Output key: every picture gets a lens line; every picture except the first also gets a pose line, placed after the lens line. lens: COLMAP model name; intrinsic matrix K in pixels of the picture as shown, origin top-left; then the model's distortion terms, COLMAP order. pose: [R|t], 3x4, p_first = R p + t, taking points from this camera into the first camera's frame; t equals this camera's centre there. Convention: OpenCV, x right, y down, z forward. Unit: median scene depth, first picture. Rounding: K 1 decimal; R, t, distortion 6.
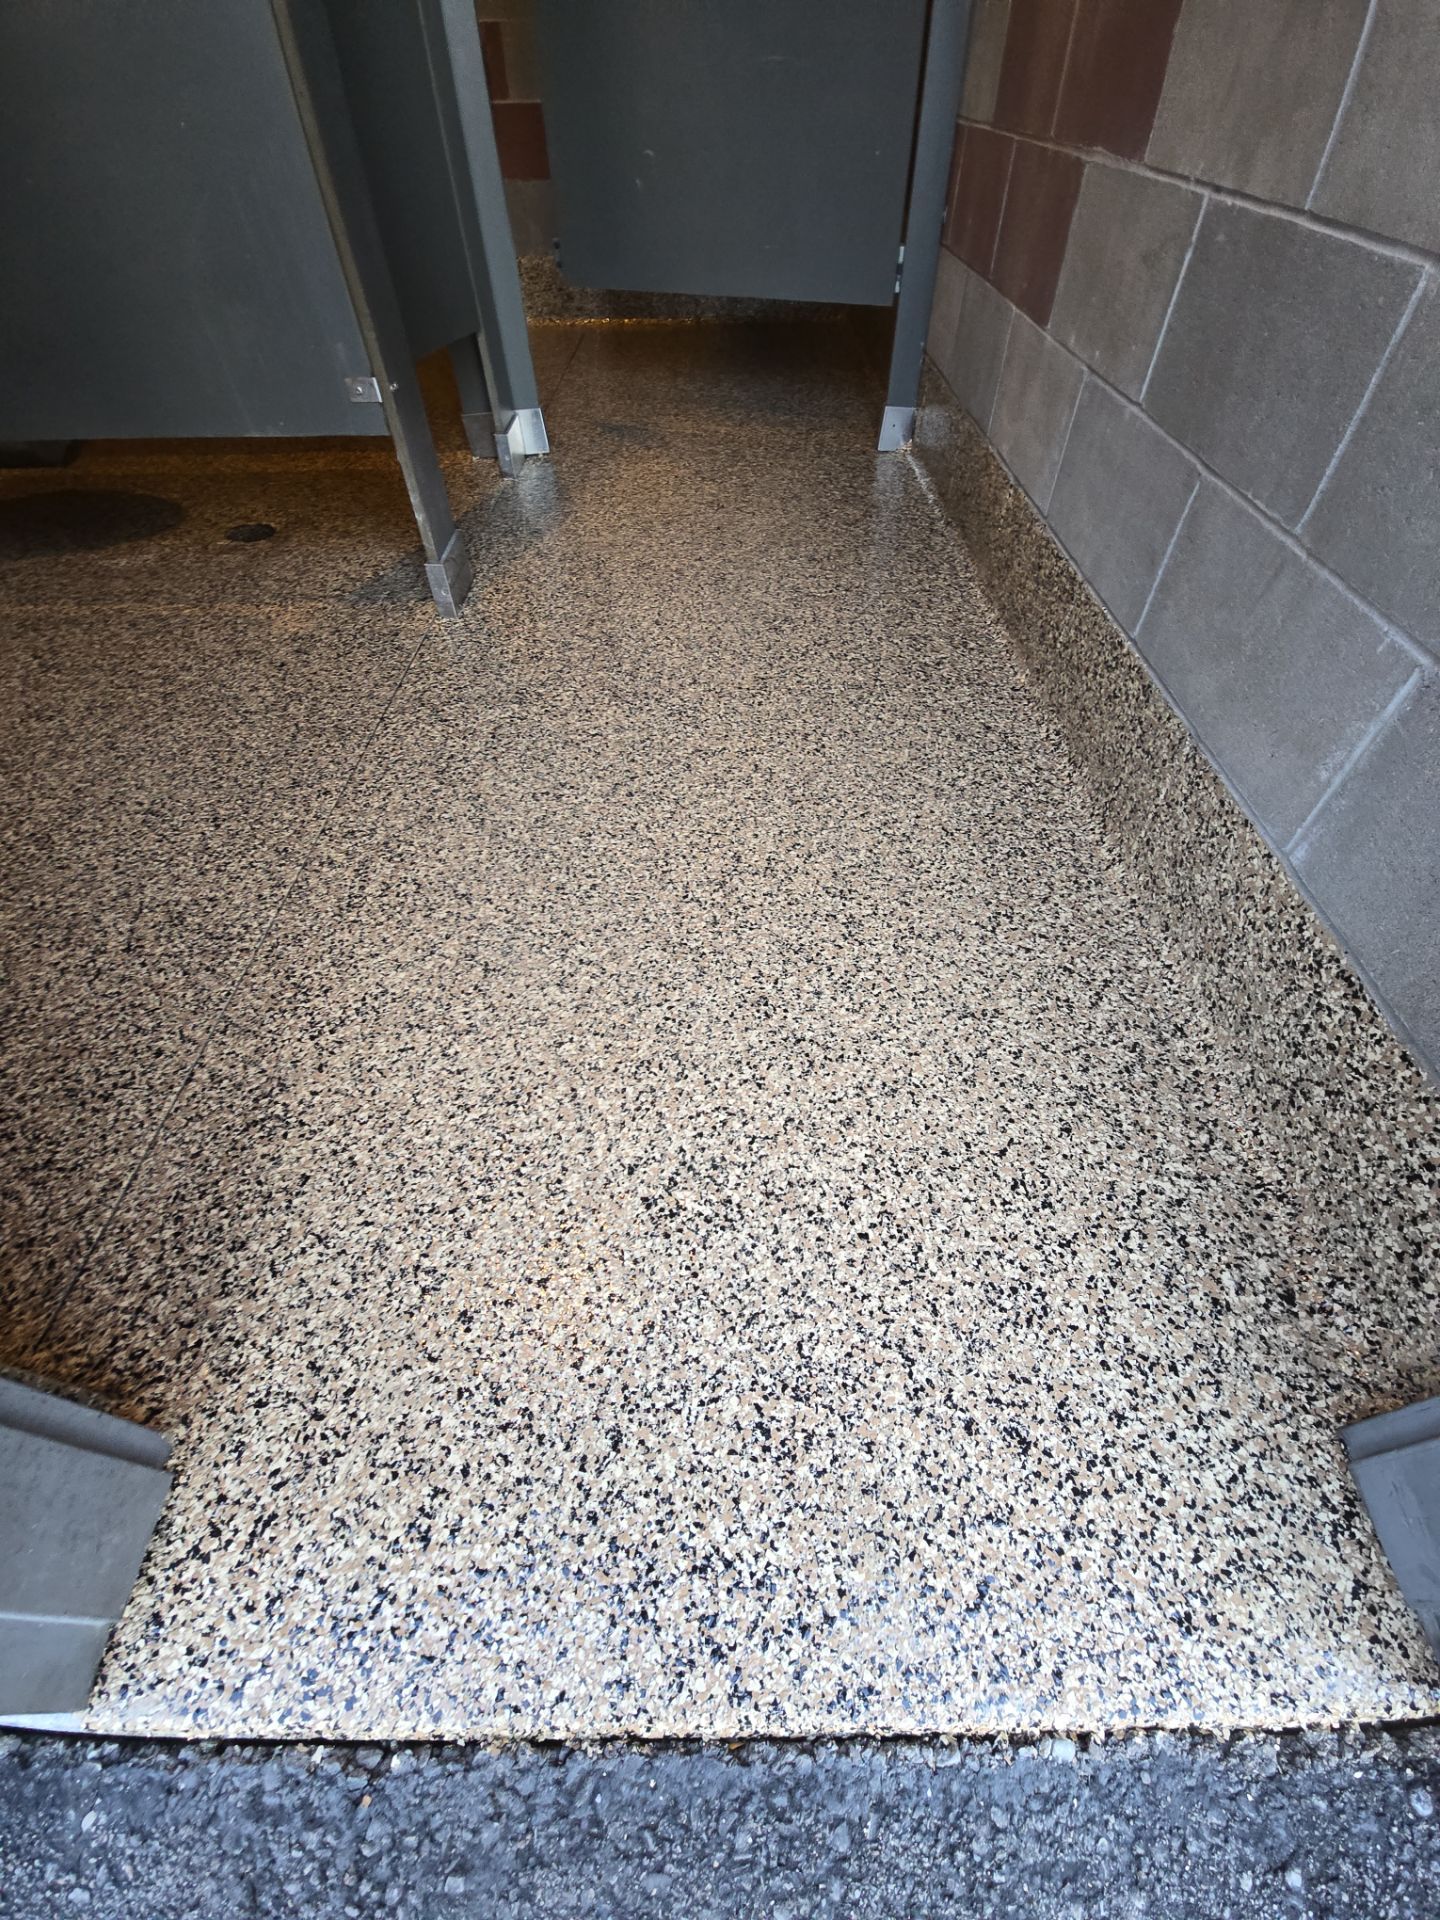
lens RADIAL K [[782.2, 0, 727.8], [0, 782.2, 960.3], [0, 0, 1]] dist [0.006359, -0.005688]
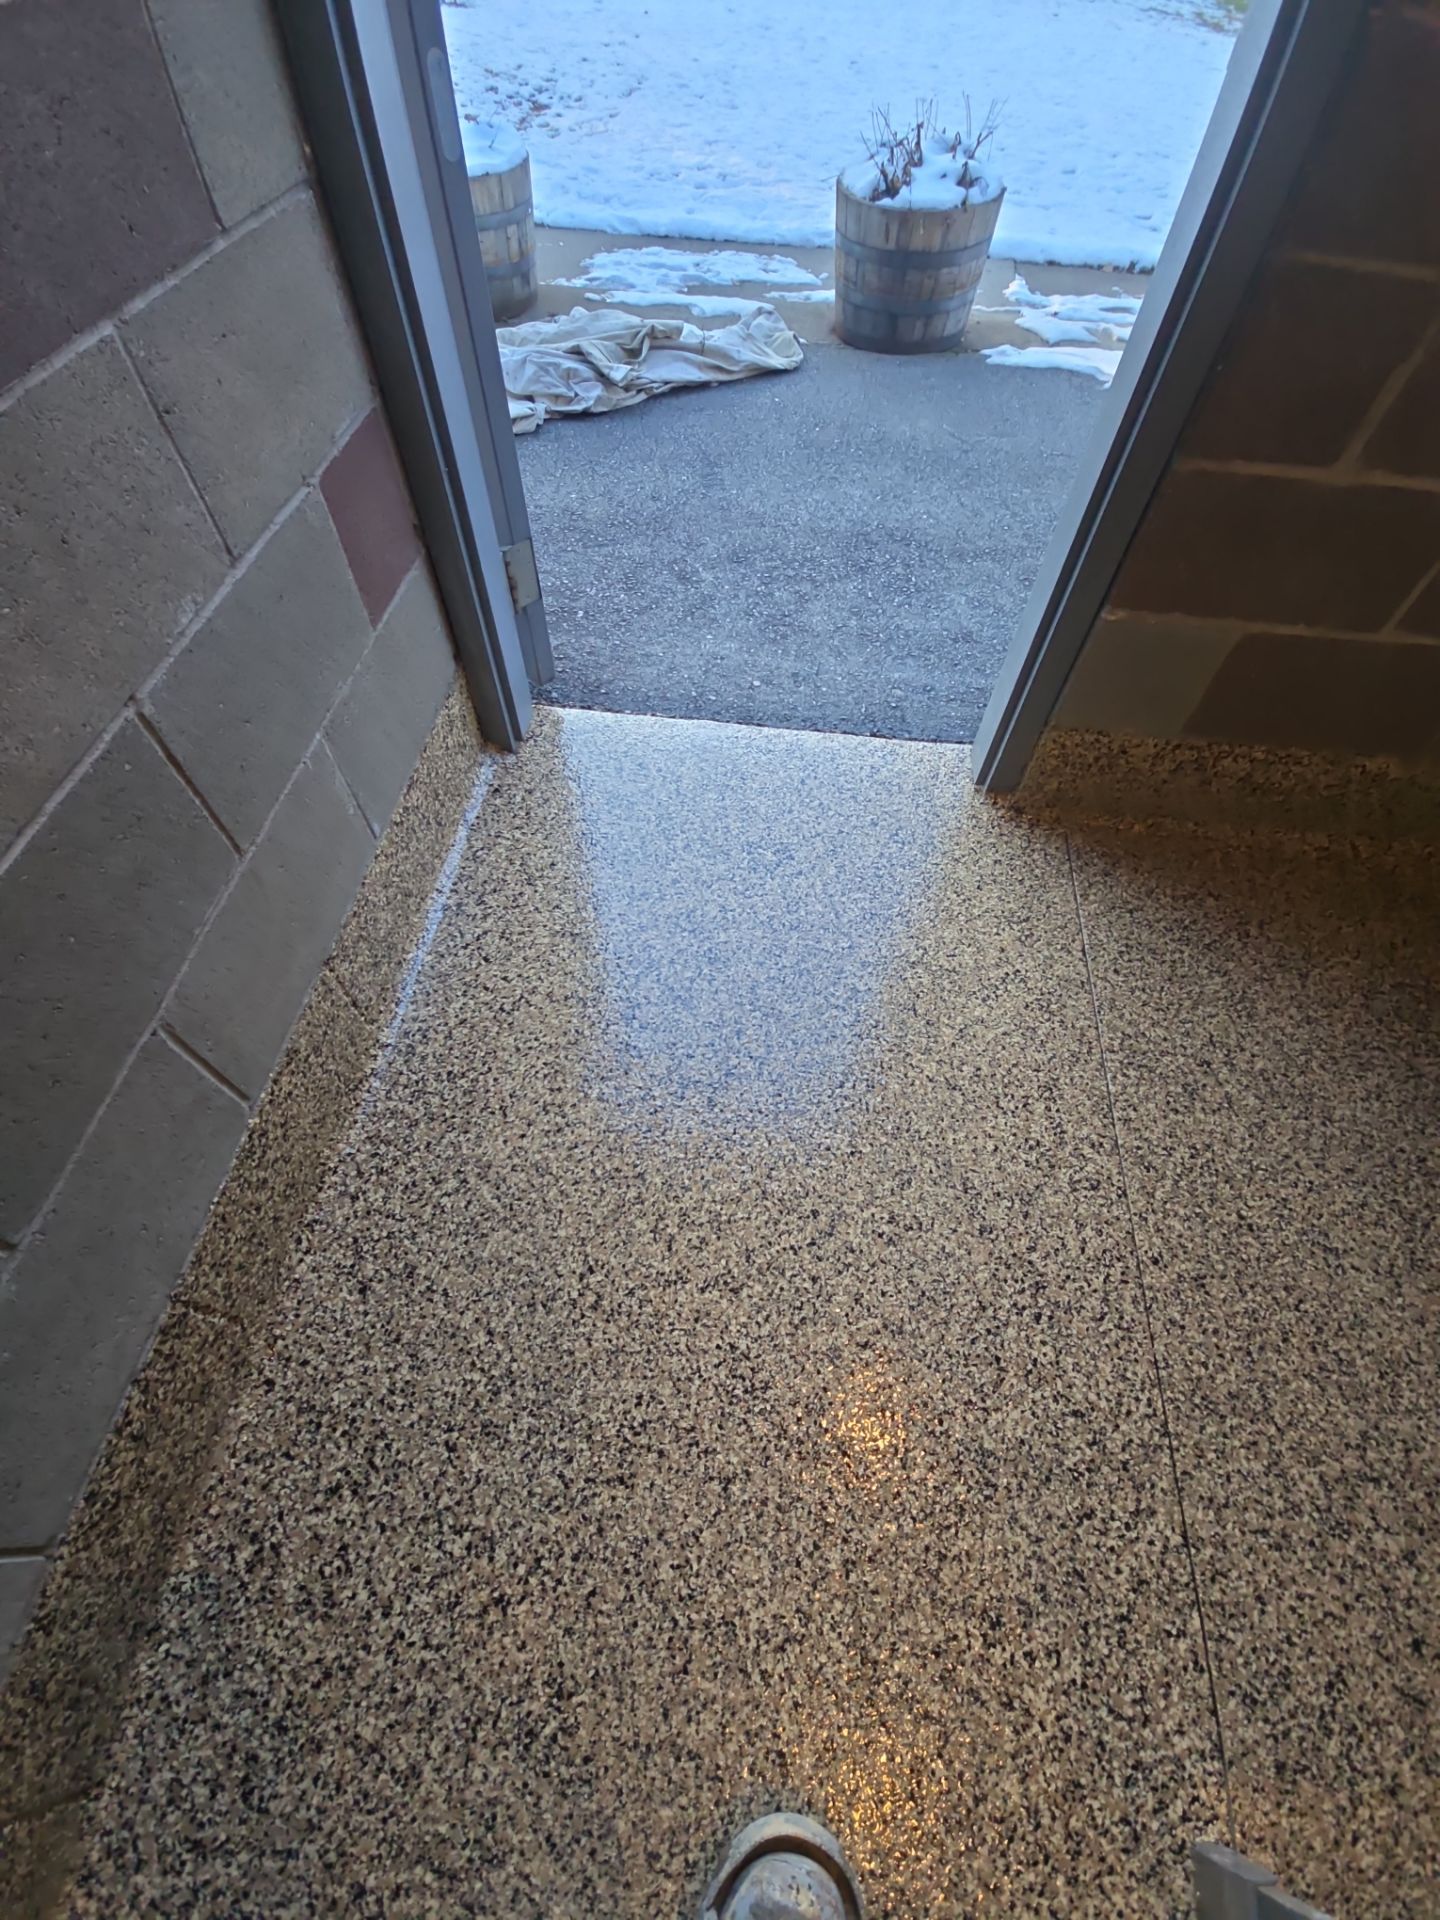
lens RADIAL K [[782.2, 0, 729.4], [0, 782.2, 952.7], [0, 0, 1]] dist [0.006359, -0.005688]
pose [[-0.994483, -0.098994, 0.034702, -0.032637], [0.059088, -0.255300, 0.965055, -1.224925], [-0.086675, 0.961781, 0.259741, 0.572739]]
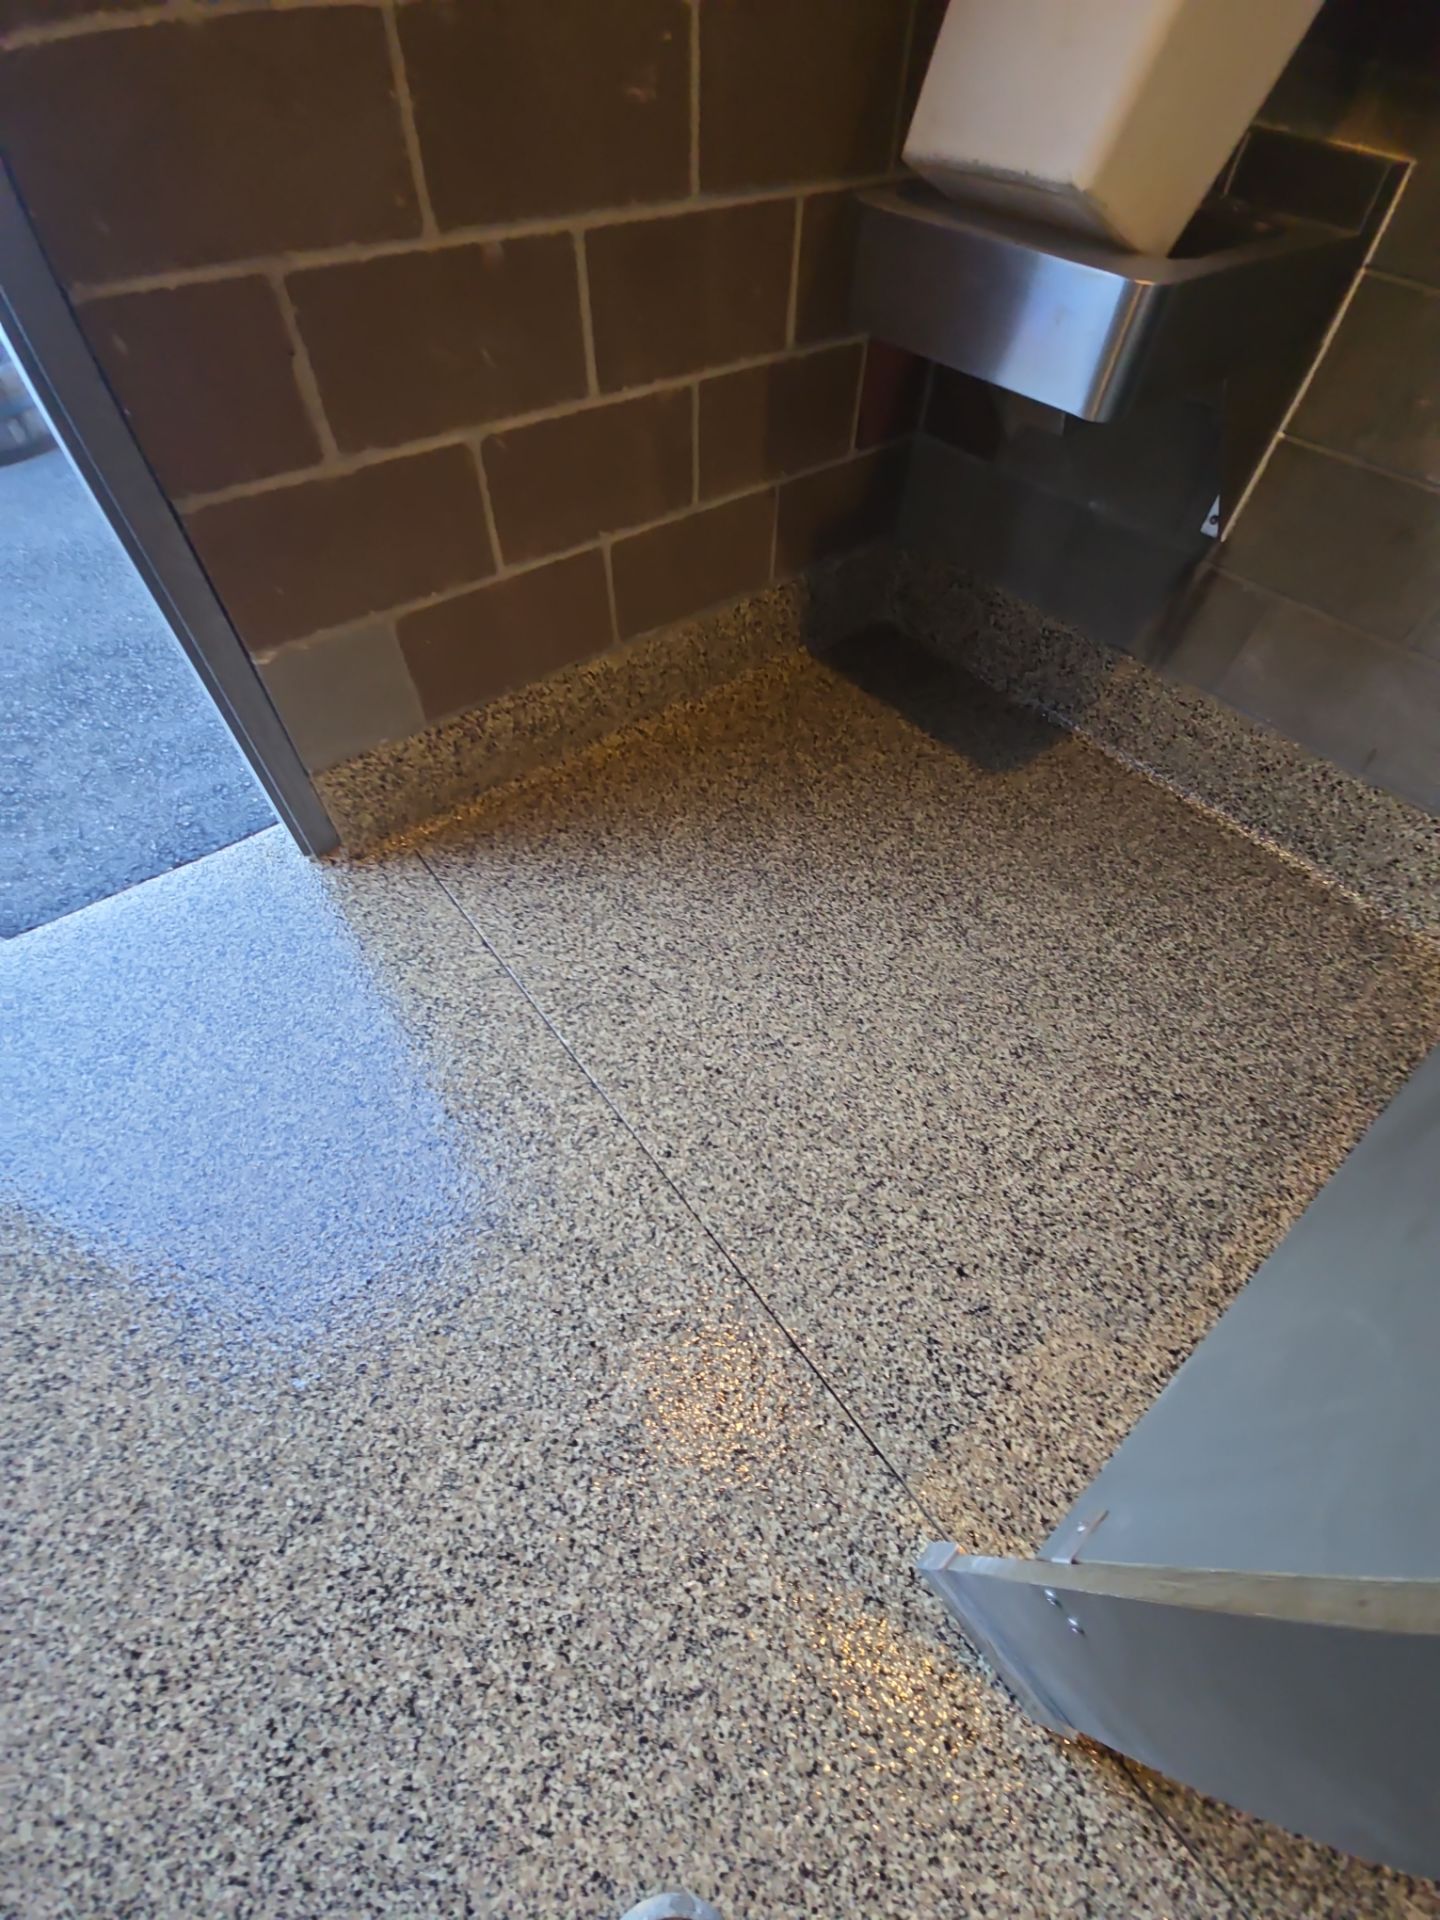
lens RADIAL K [[782.2, 0, 726.0], [0, 782.2, 954.6], [0, 0, 1]] dist [0.006359, -0.005688]
pose [[-0.773509, 0.496530, -0.393881, -0.374713], [-0.497194, -0.089986, 0.862961, -1.282301], [0.393042, 0.863343, 0.316476, 0.617403]]
